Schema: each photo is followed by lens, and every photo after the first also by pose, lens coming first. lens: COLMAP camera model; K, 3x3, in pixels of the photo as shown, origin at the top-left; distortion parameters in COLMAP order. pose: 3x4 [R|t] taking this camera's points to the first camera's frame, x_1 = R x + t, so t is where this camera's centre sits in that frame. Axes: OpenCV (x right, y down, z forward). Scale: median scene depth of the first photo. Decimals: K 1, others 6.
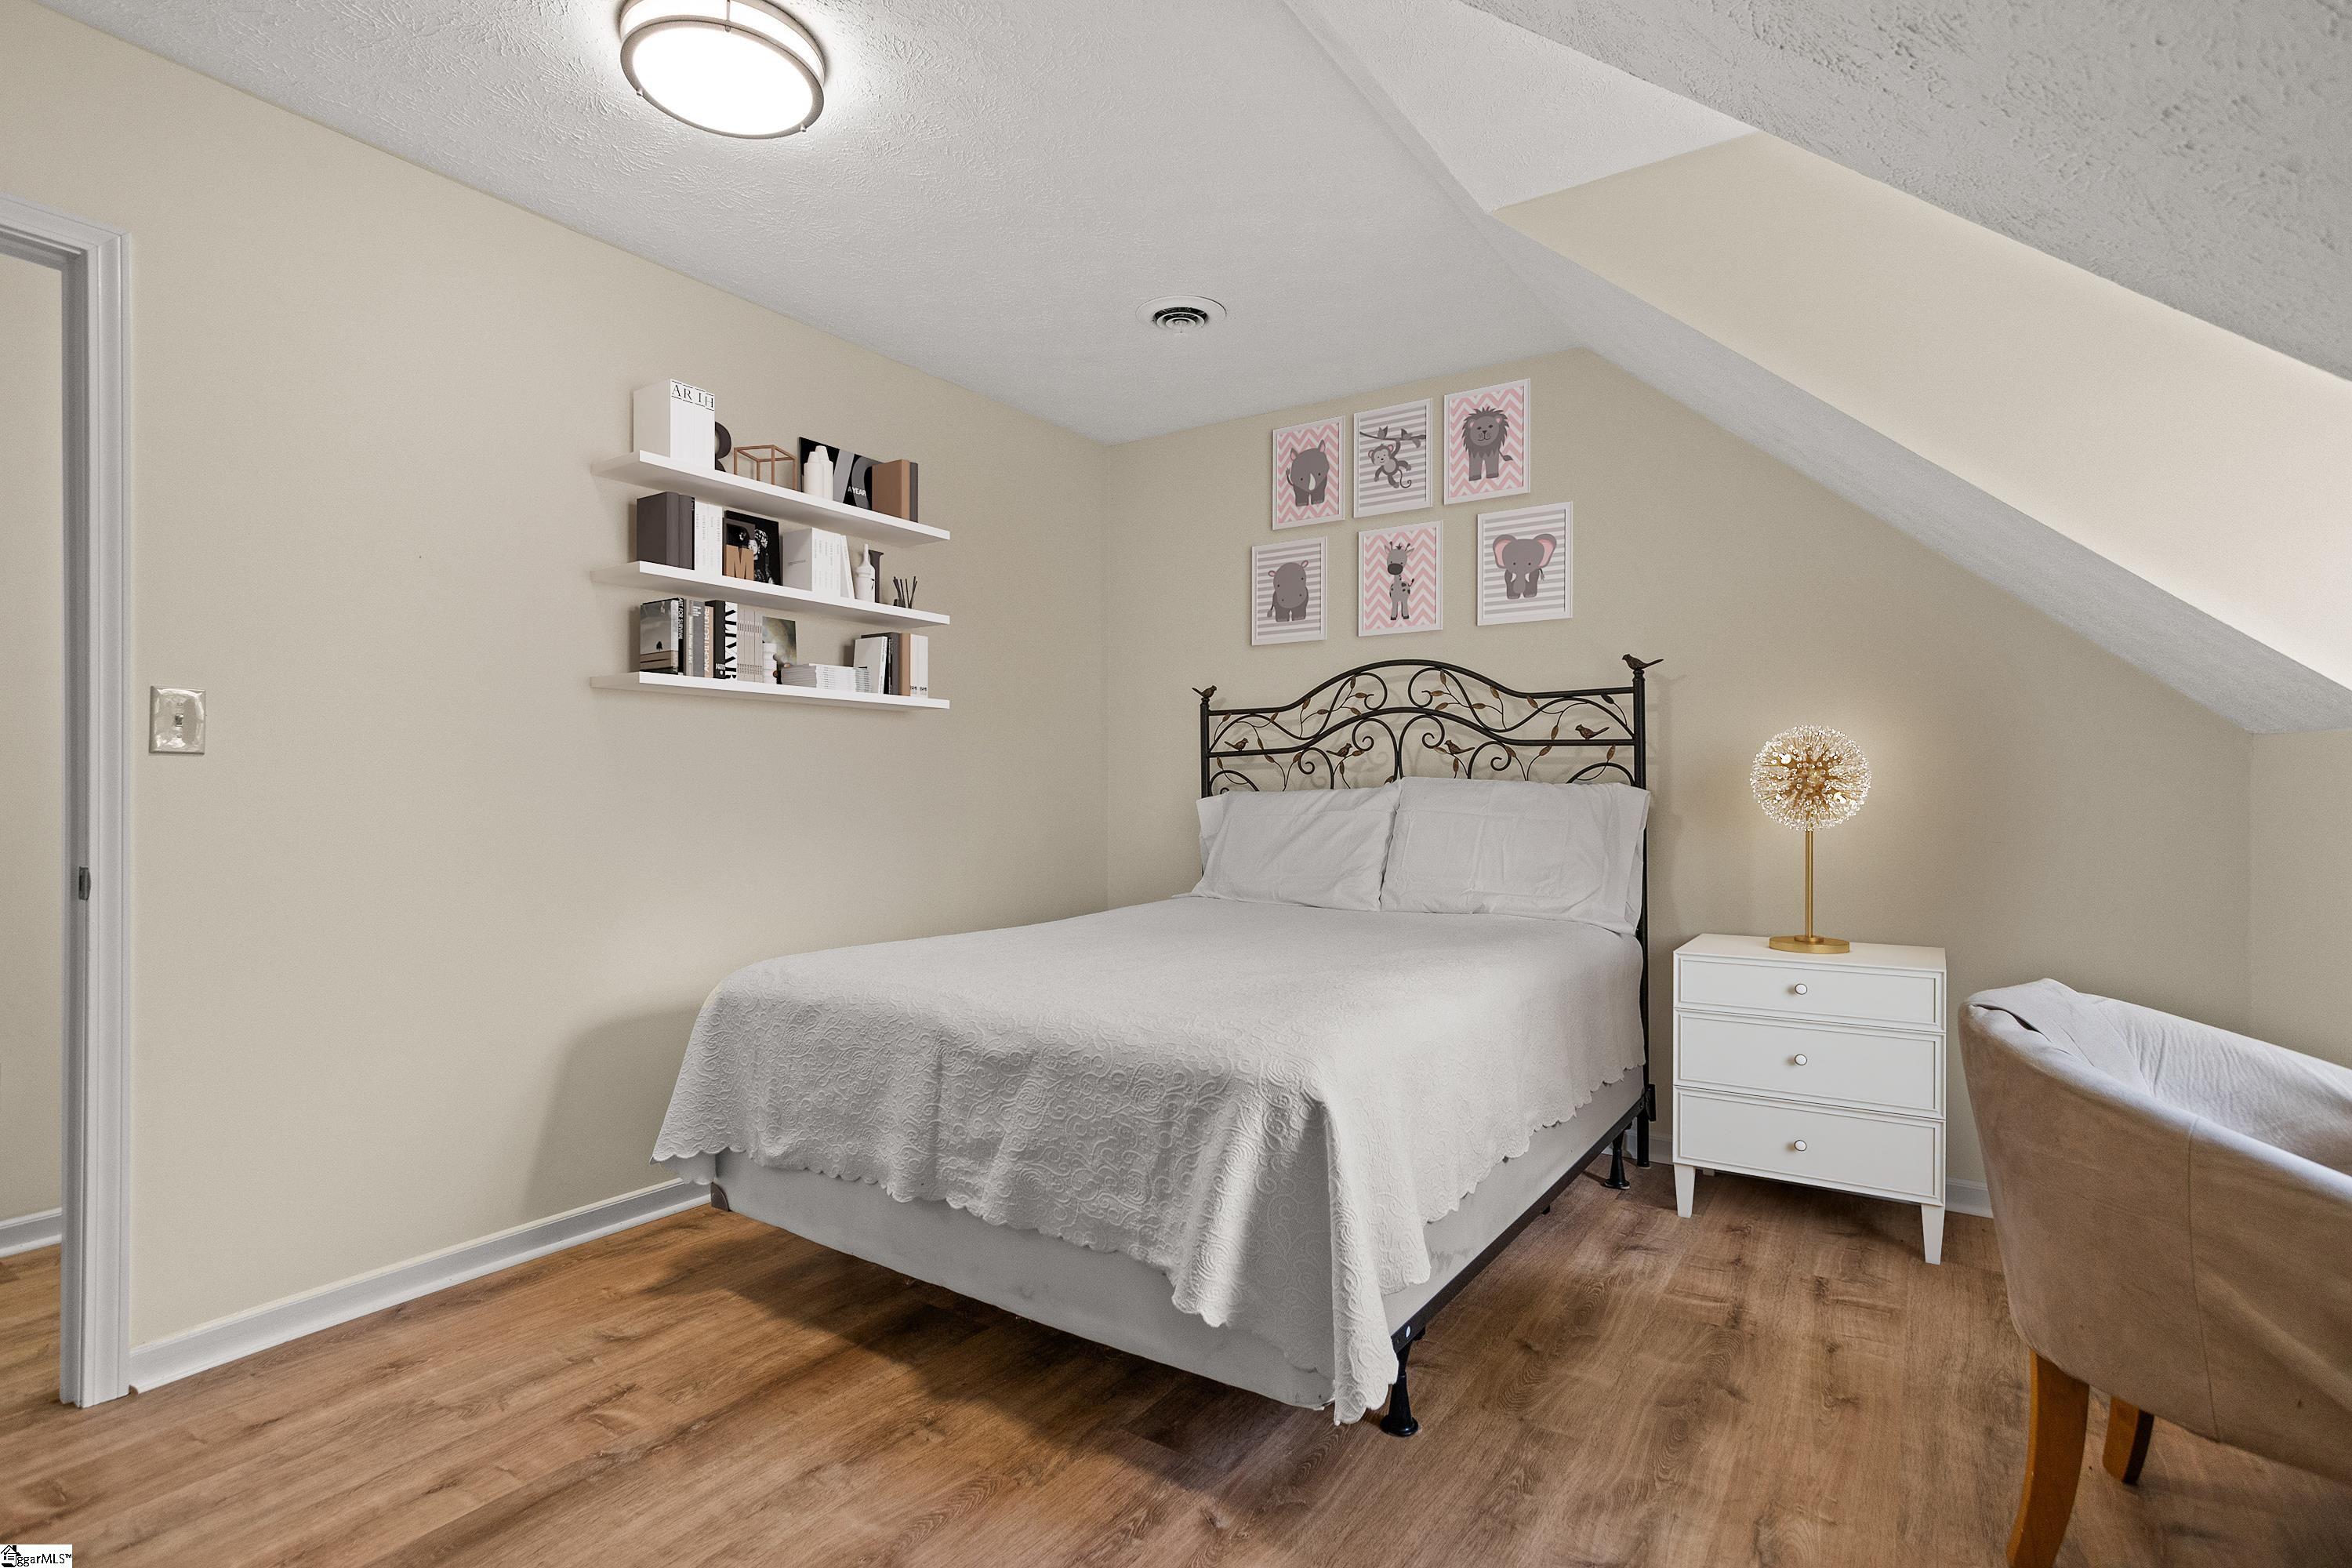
lens RADIAL K [[1153.3, 0, 1180.5], [0, 1153.3, 805.4], [0, 0, 1]] dist [0.001553, 0.002150]
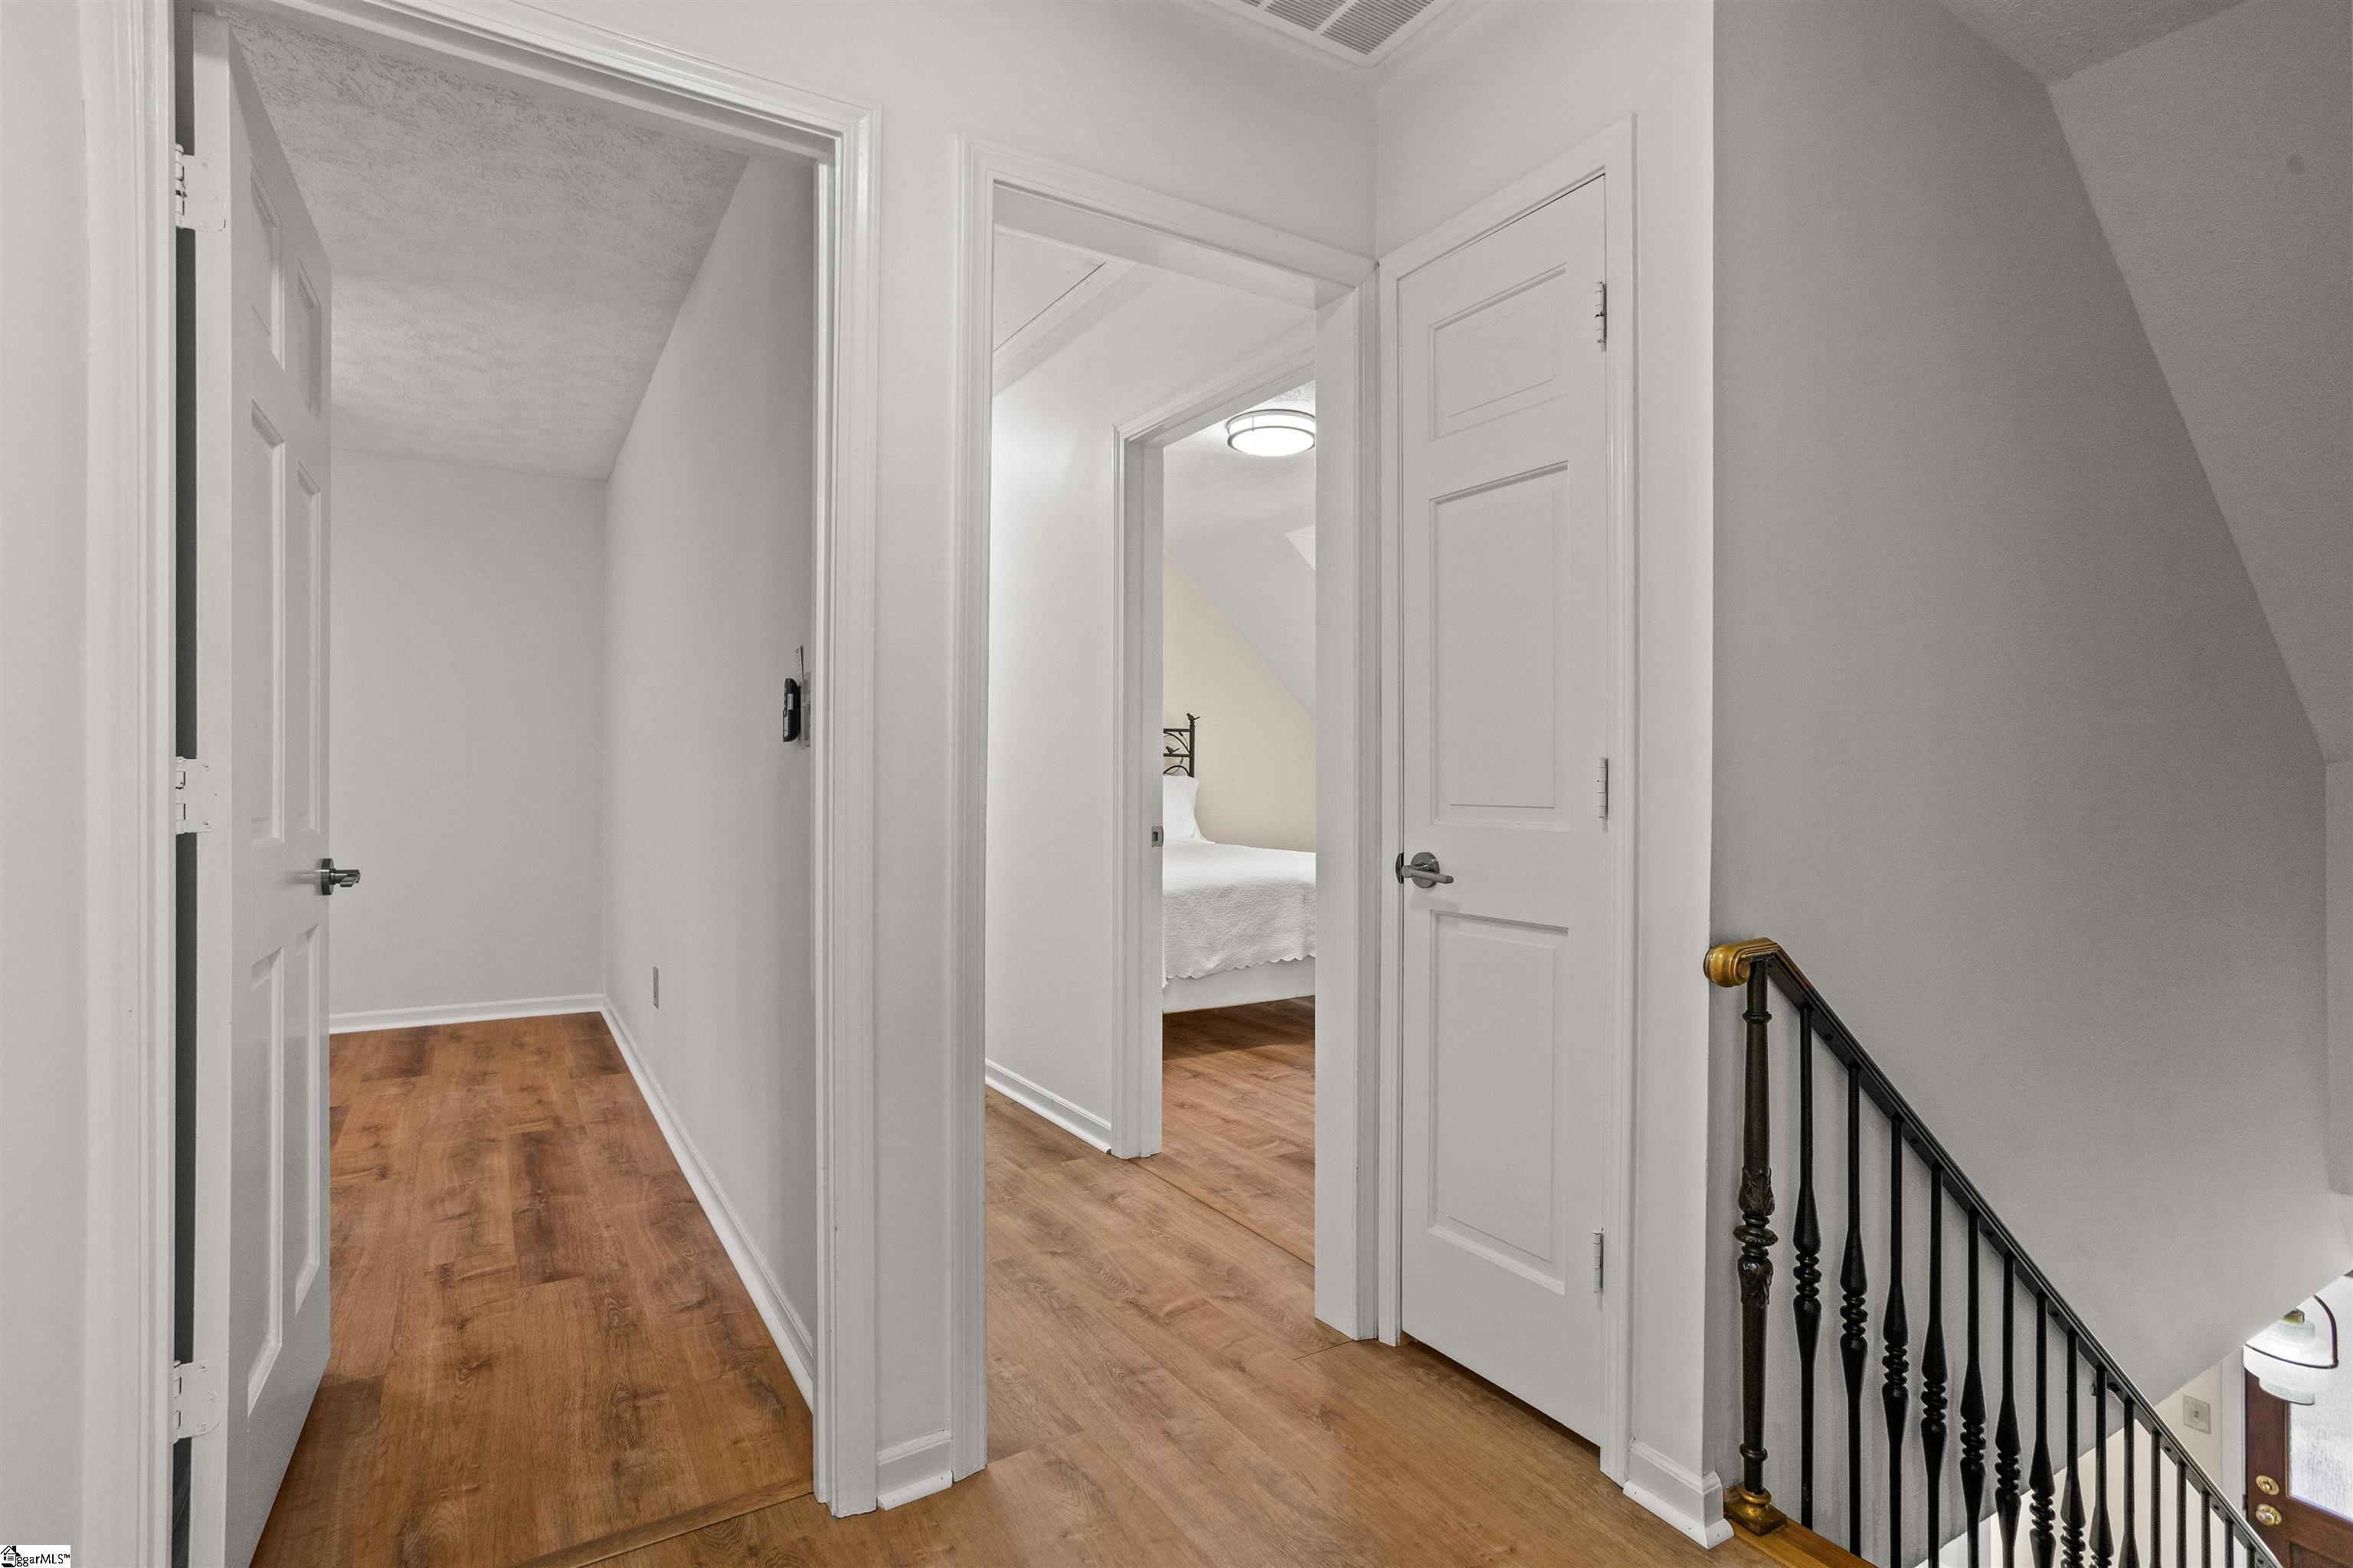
lens RADIAL K [[1153.8, 0, 1172.8], [0, 1153.8, 771.8], [0, 0, 1]] dist [0.001553, 0.002150]
pose [[0.392633, 0.005021, 0.919682, -1.550285], [0.009163, 0.999914, -0.009371, -0.005916], [-0.919650, 0.012107, 0.392553, 0.210153]]
